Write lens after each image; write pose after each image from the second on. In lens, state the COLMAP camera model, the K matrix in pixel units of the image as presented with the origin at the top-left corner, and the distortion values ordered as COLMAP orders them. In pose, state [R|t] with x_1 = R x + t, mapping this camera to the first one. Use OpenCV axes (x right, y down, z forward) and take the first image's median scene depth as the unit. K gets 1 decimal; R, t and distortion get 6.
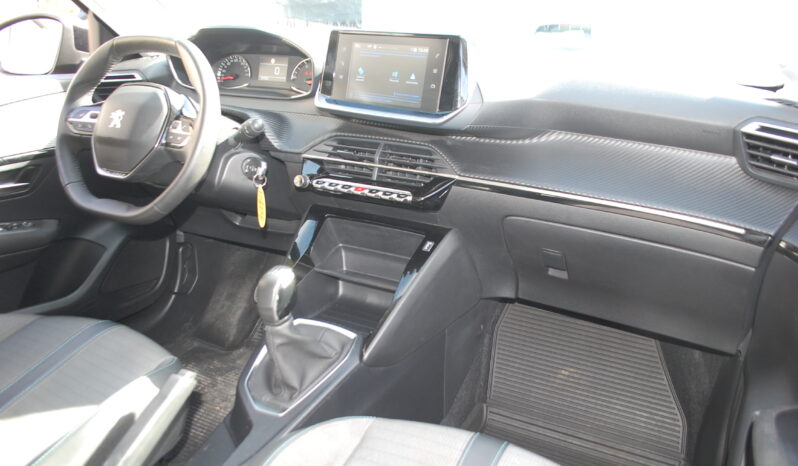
lens RADIAL K [[603.8, 0, 370.1], [0, 603.8, 290.5], [0, 0, 1]] dist [-0.088937, 0.008443]
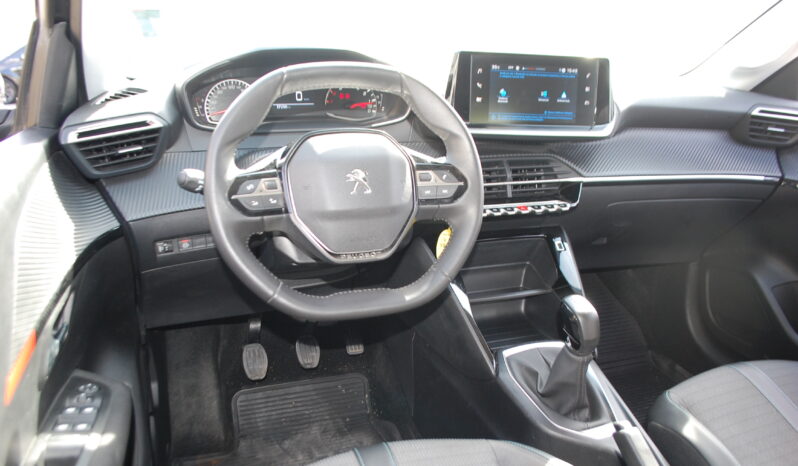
lens RADIAL K [[603.8, 0, 370.1], [0, 603.8, 290.5], [0, 0, 1]] dist [-0.088937, 0.008443]
pose [[0.683757, -0.307347, 0.661827, -0.899987], [0.290350, 0.946675, 0.139657, -0.251800], [-0.669457, 0.096670, 0.736534, 0.438803]]
